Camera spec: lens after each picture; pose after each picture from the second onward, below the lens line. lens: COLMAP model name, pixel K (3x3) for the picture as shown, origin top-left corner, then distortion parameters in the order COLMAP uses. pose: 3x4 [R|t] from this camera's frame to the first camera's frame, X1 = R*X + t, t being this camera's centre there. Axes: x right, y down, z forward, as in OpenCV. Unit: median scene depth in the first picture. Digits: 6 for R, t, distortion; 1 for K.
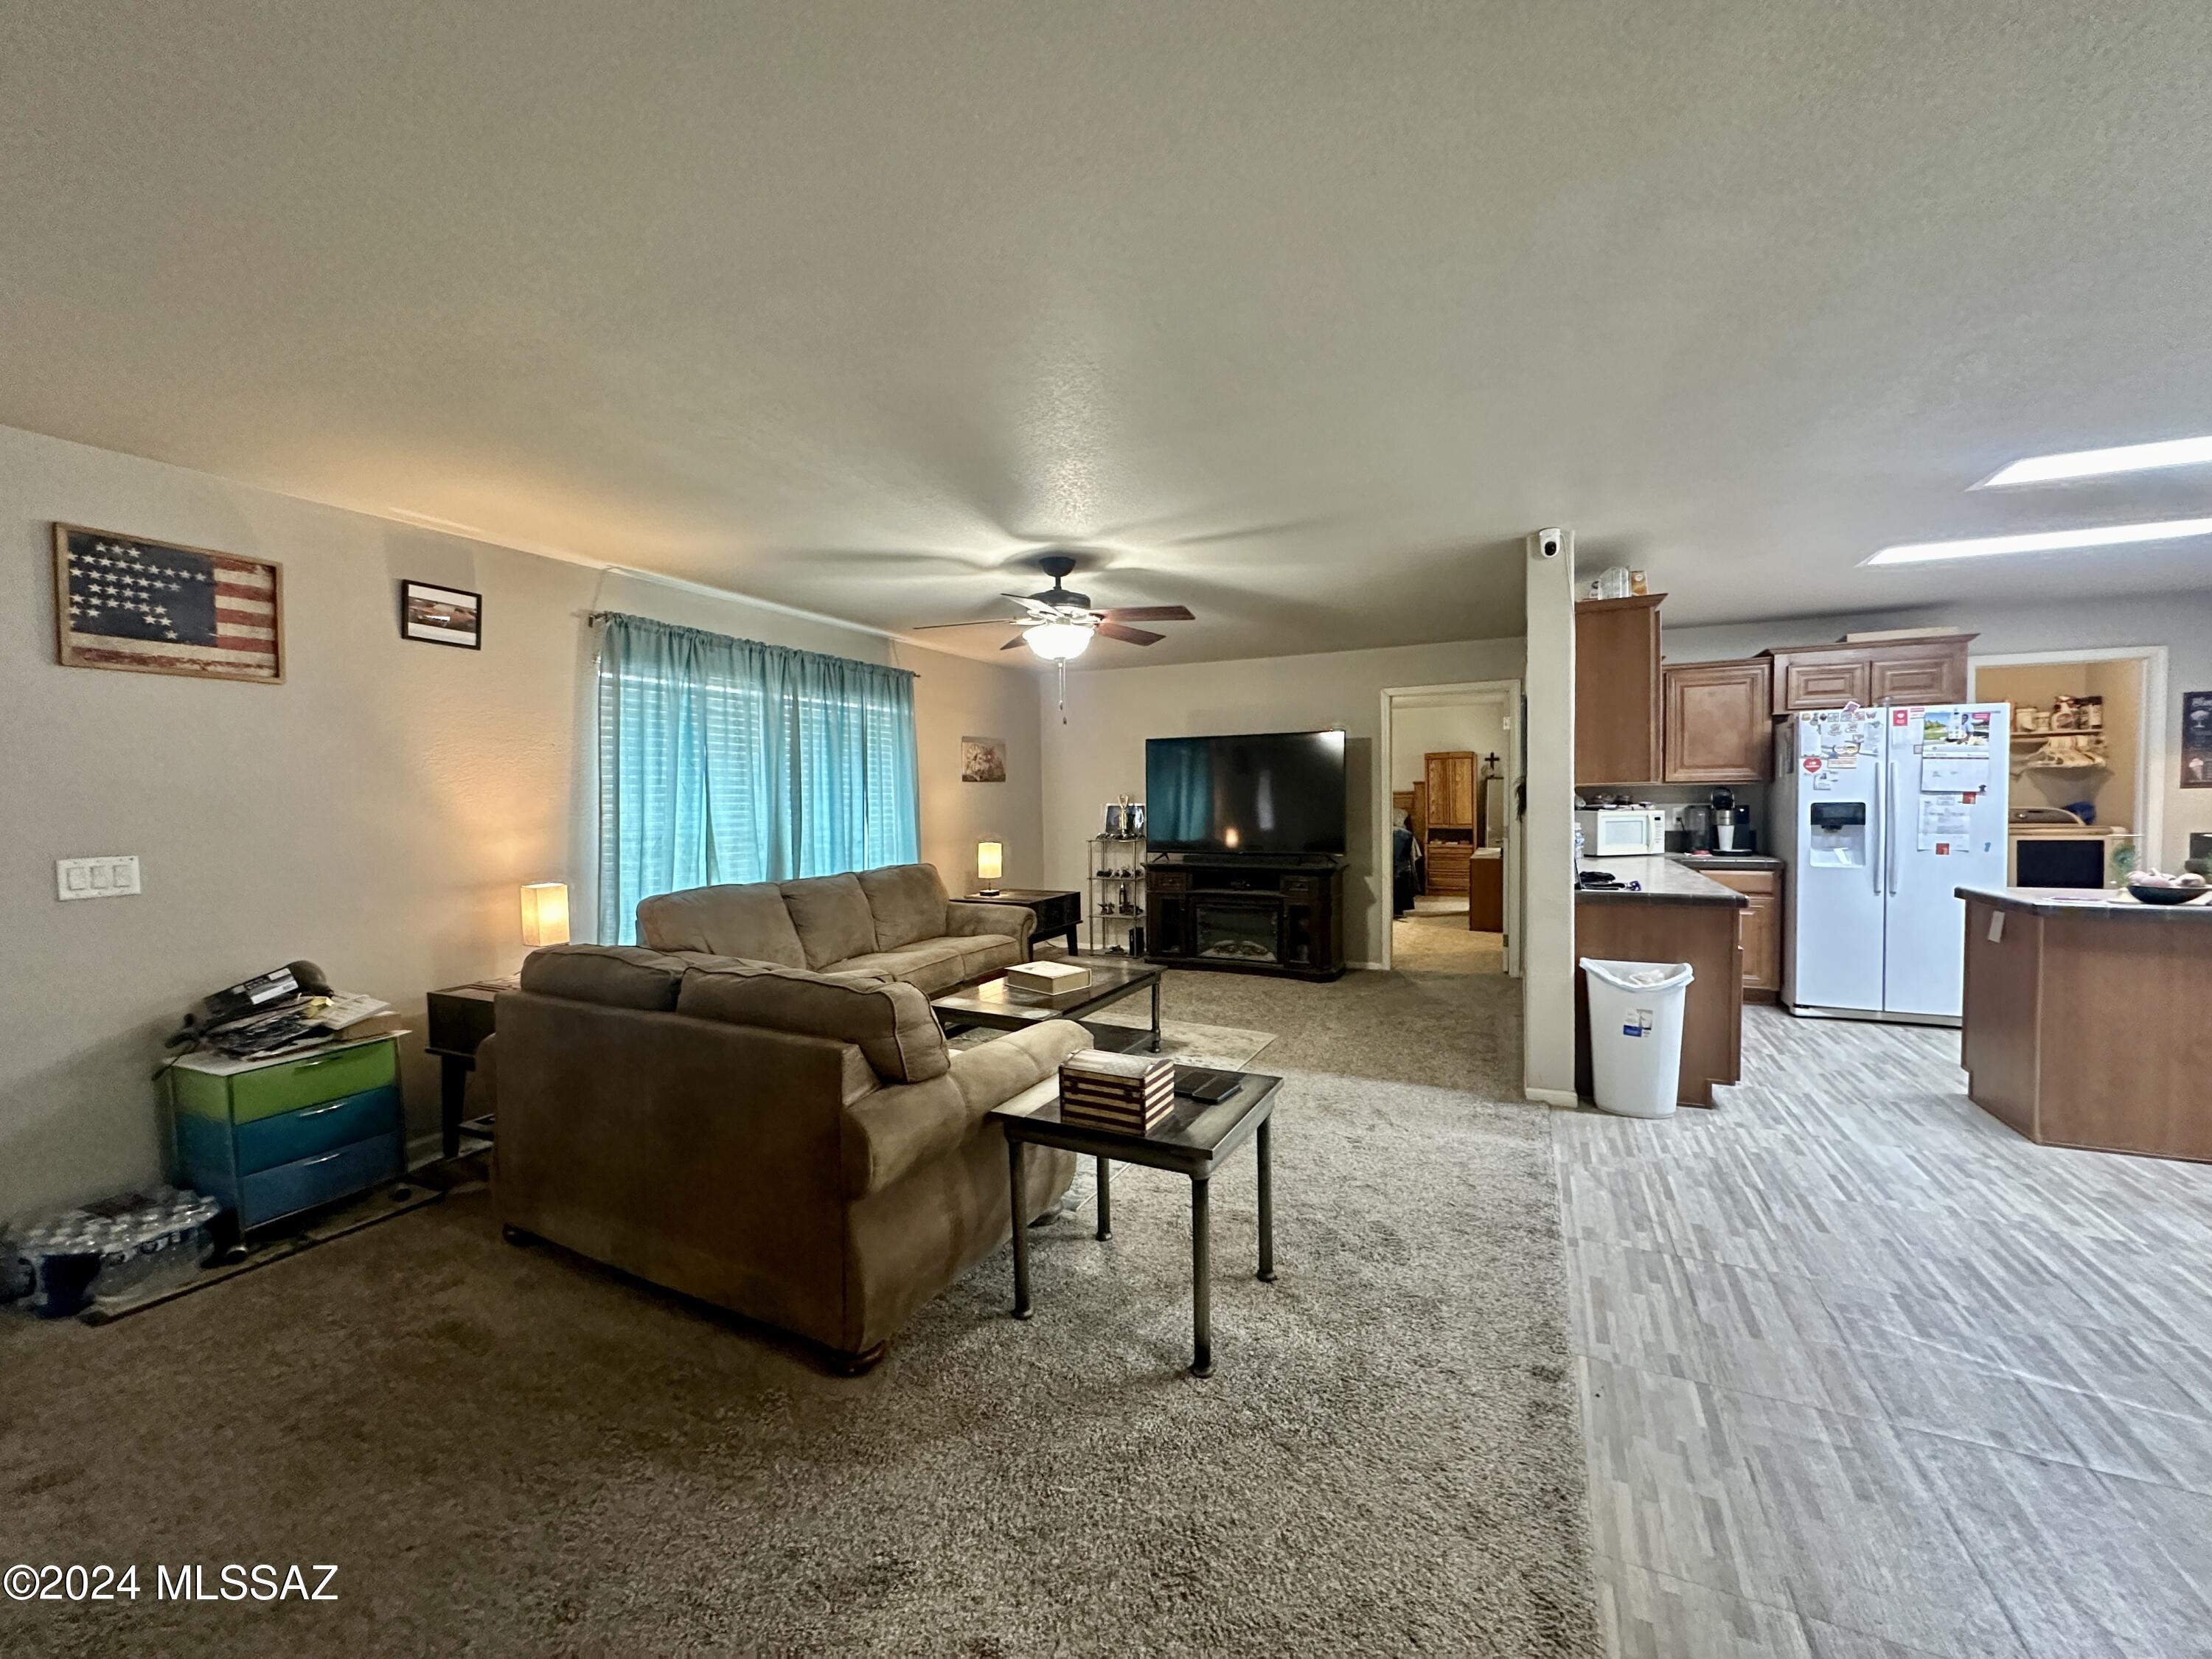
lens RADIAL K [[884.4, 0, 1107.5], [0, 884.4, 830.1], [0, 0, 1]] dist [-0.005562, 0.001104]
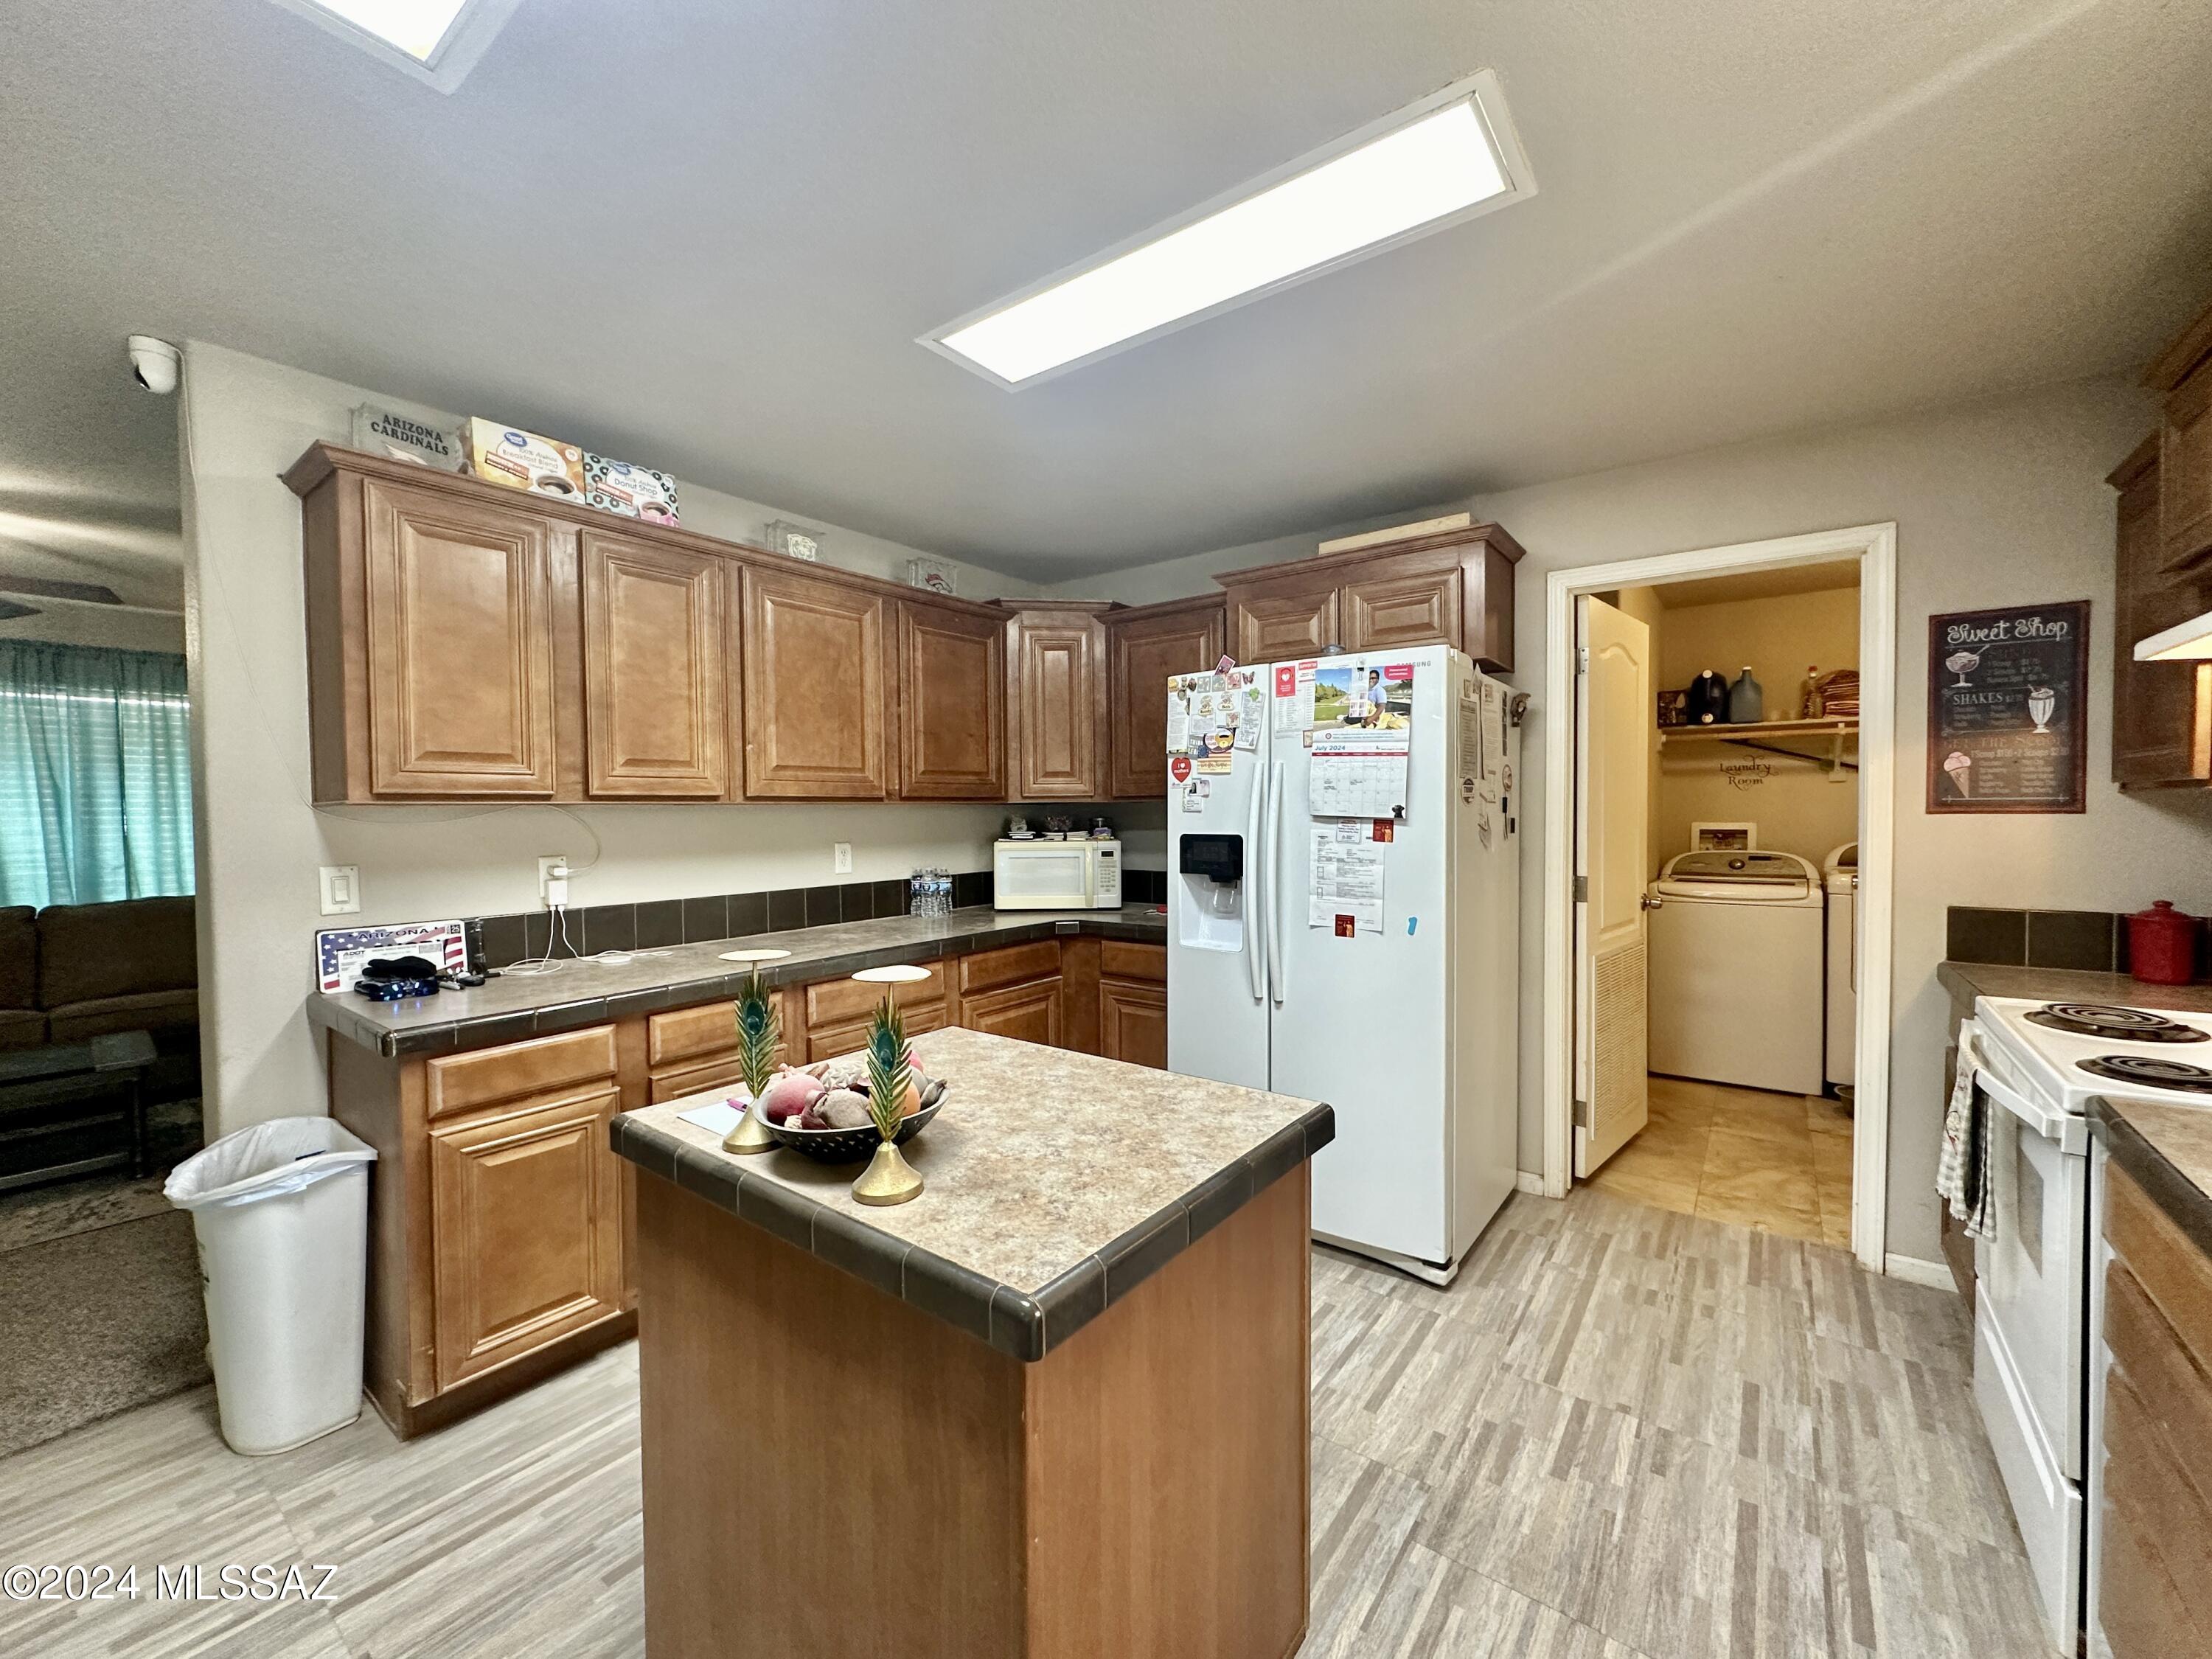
lens RADIAL K [[884.4, 0, 1107.5], [0, 884.4, 830.1], [0, 0, 1]] dist [-0.005562, 0.001104]
pose [[0.978242, 0.010280, -0.207213, 0.880368], [-0.012575, 0.999873, -0.009760, -0.027990], [0.207086, 0.012153, 0.978247, 0.431009]]
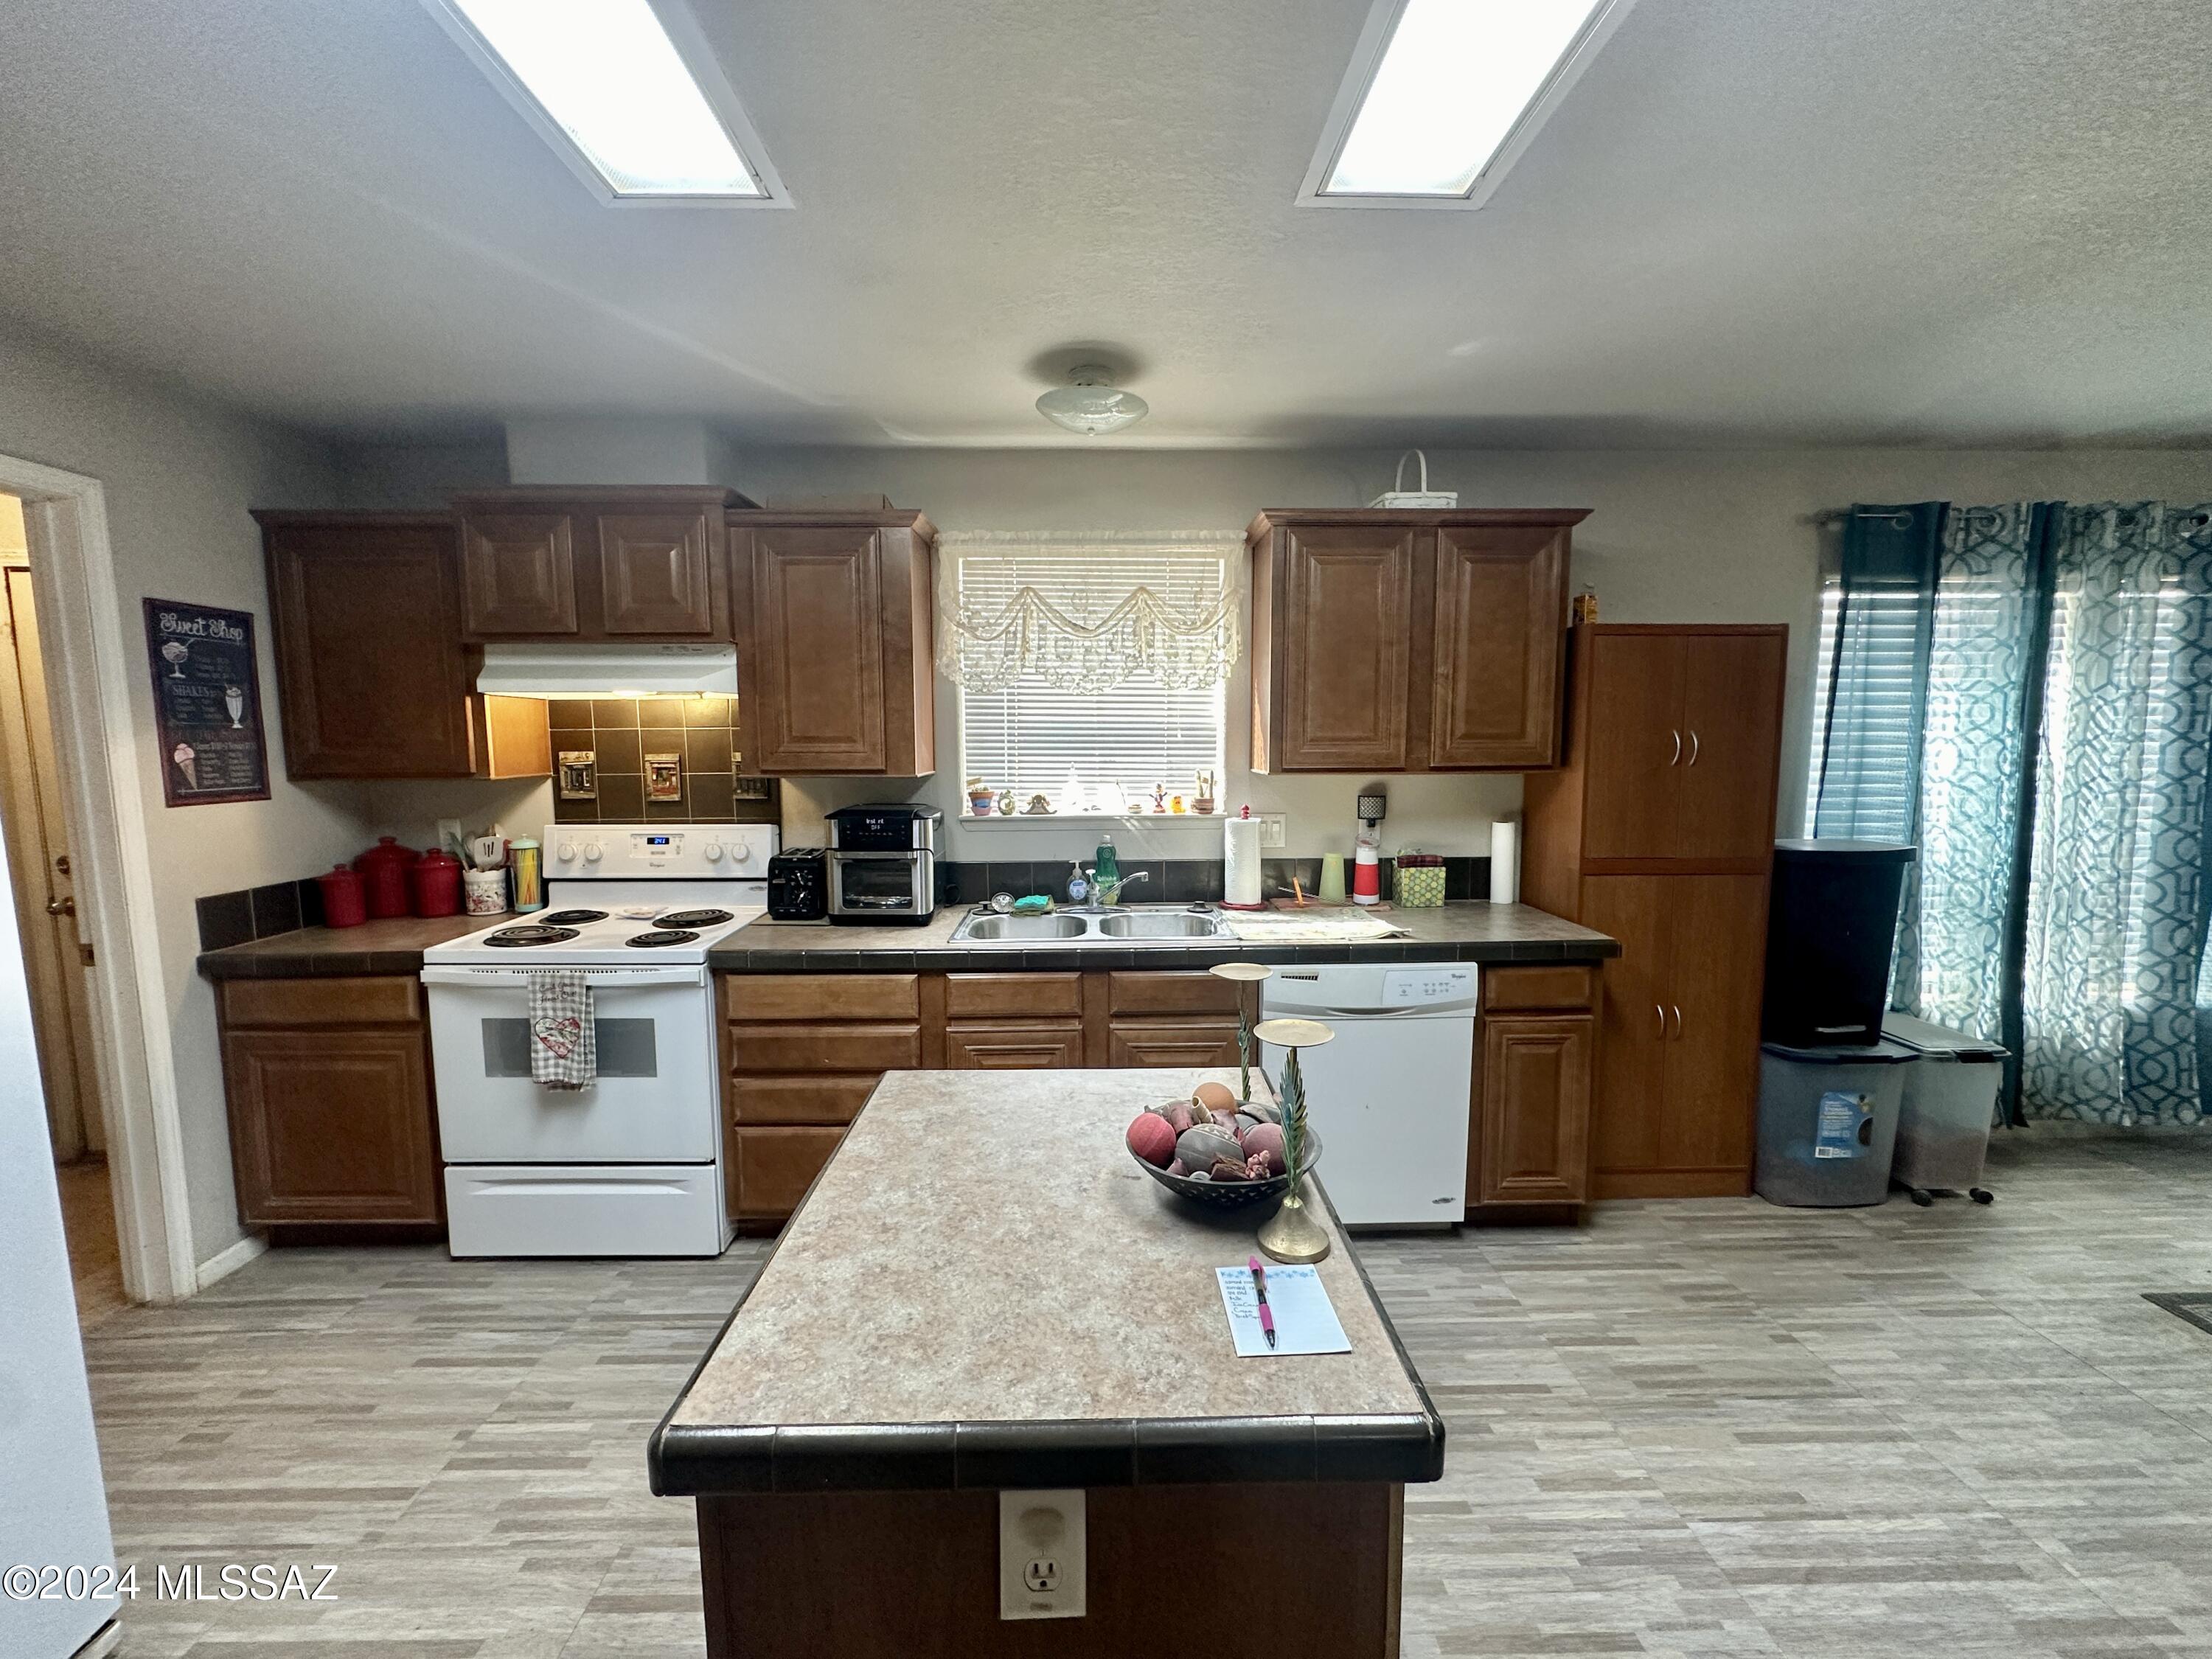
lens RADIAL K [[884.4, 0, 1107.5], [0, 884.4, 830.1], [0, 0, 1]] dist [-0.005562, 0.001104]
pose [[-0.438651, -0.079918, 0.895097, 0.586767], [0.046073, 0.992728, 0.111214, -0.064672], [-0.897475, 0.090024, -0.431779, 0.758297]]
